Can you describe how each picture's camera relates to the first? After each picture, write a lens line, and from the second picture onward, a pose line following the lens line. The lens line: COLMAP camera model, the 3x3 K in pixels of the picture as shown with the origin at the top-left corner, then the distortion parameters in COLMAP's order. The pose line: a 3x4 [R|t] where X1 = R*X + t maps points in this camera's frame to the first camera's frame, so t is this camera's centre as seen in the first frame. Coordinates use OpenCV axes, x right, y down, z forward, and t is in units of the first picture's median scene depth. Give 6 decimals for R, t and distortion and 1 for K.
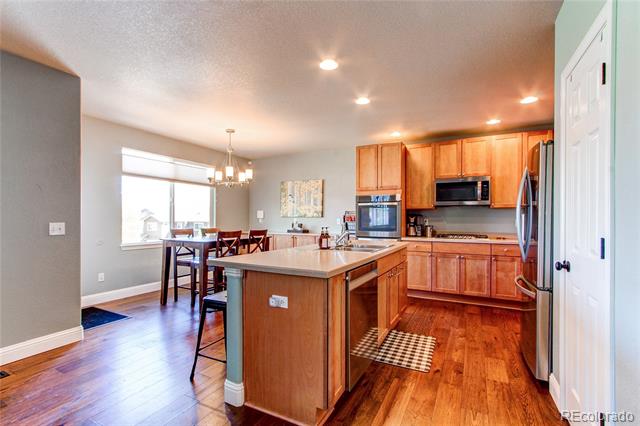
lens RADIAL K [[295.9, 0, 320.4], [0, 295.9, 219.3], [0, 0, 1]] dist [-0.003955, 0.001426]
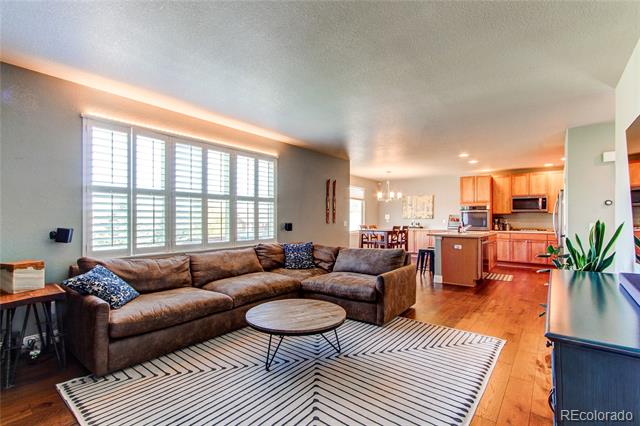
lens RADIAL K [[295.9, 0, 317.1], [0, 295.9, 218.3], [0, 0, 1]] dist [-0.003955, 0.001426]
pose [[0.980227, -0.000729, -0.197877, -0.380496], [-0.000585, 0.999978, -0.006583, 0.002133], [0.197878, 0.006568, 0.980205, -0.903077]]
